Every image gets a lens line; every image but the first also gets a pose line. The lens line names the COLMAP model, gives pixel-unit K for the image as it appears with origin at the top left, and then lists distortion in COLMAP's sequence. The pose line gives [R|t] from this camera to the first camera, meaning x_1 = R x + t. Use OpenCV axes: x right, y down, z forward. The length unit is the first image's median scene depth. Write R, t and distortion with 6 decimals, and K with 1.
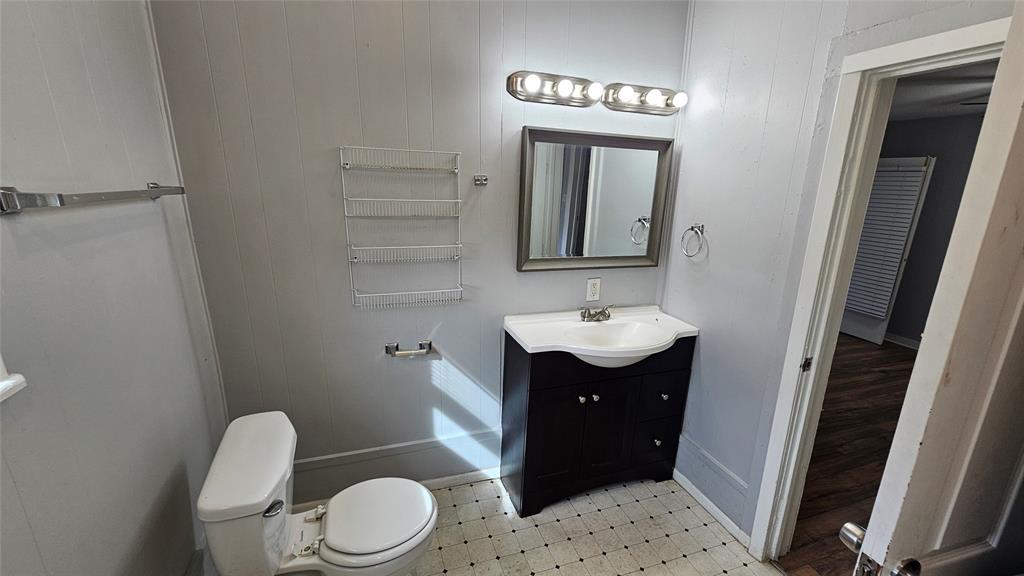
lens RADIAL K [[417.7, 0, 512.5], [0, 417.7, 286.2], [0, 0, 1]] dist [0.000055, 0.000333]
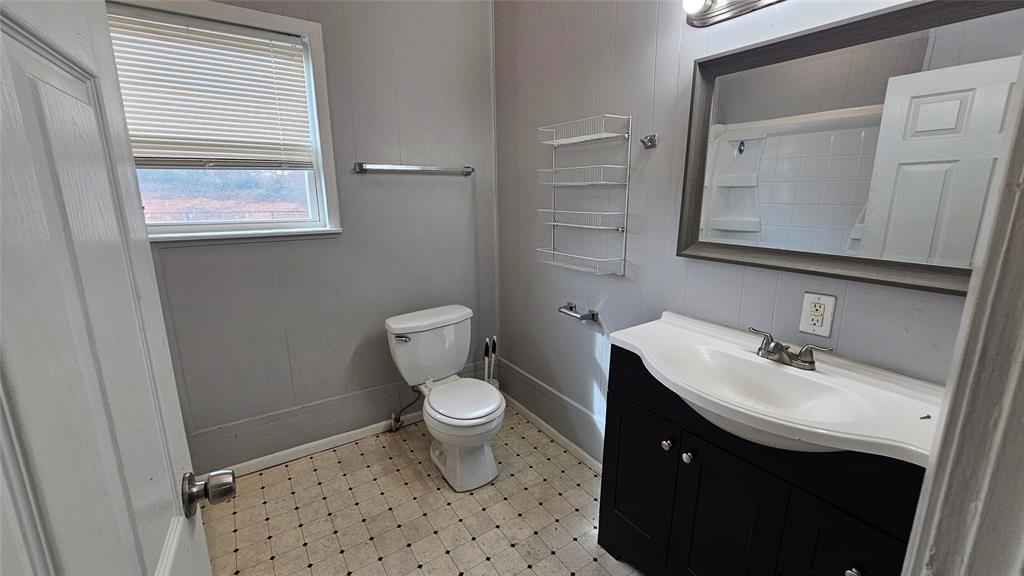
lens RADIAL K [[417.7, 0, 512.1], [0, 417.7, 284.7], [0, 0, 1]] dist [0.000055, 0.000333]
pose [[0.258756, 0.179944, -0.949034, 0.675251], [-0.221199, 0.967426, 0.123120, -0.010029], [0.940275, 0.178067, 0.290130, 0.500618]]
